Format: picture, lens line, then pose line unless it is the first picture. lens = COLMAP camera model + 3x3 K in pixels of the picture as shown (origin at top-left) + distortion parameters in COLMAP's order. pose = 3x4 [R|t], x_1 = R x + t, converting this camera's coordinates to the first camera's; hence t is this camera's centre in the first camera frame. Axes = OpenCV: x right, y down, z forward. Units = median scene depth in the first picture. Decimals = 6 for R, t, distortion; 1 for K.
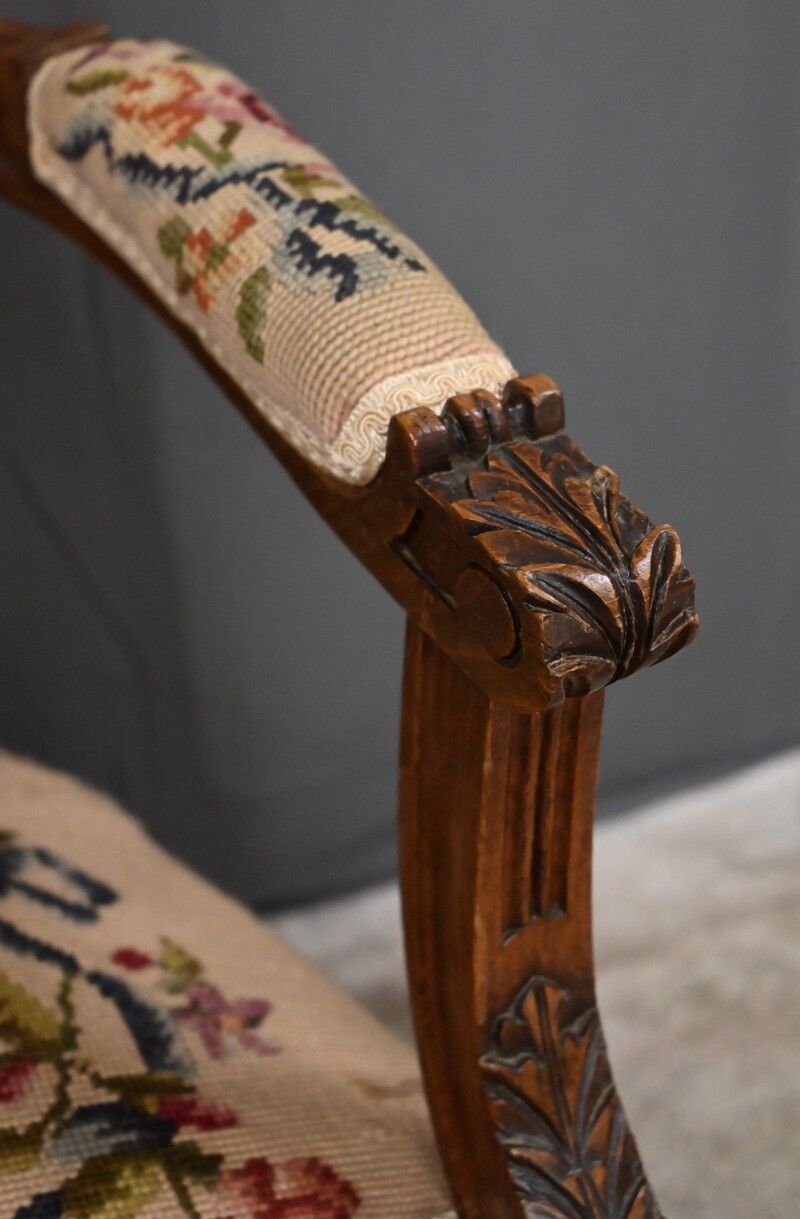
lens RADIAL K [[1838.5, 0, 398.4], [0, 1838.5, 609.5], [0, 0, 1]] dist [0.011480, 0.000000]
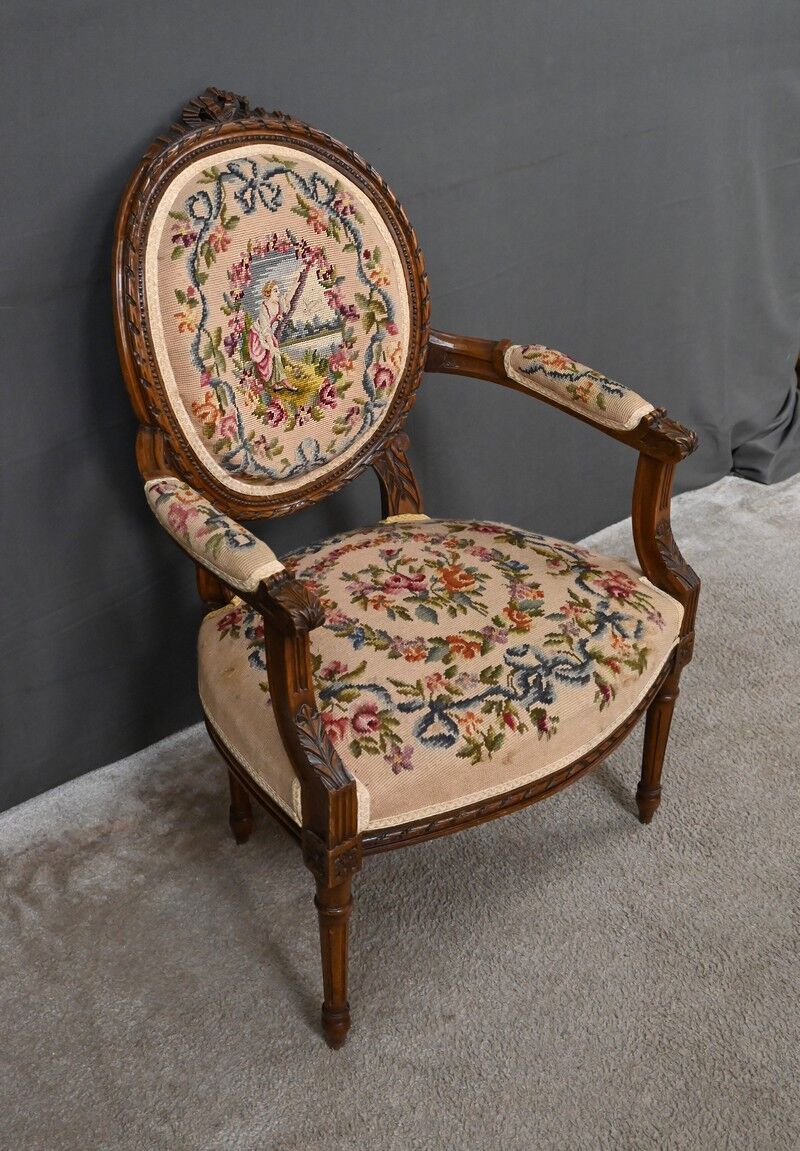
lens RADIAL K [[1272.0, 0, 403.5], [0, 1272.0, 584.7], [0, 0, 1]] dist [0.002515, 0.000000]
pose [[0.961506, -0.145040, 0.233386, -1.473917], [0.142792, 0.989395, 0.026594, 0.172761], [-0.234768, 0.007755, 0.972021, -2.297448]]
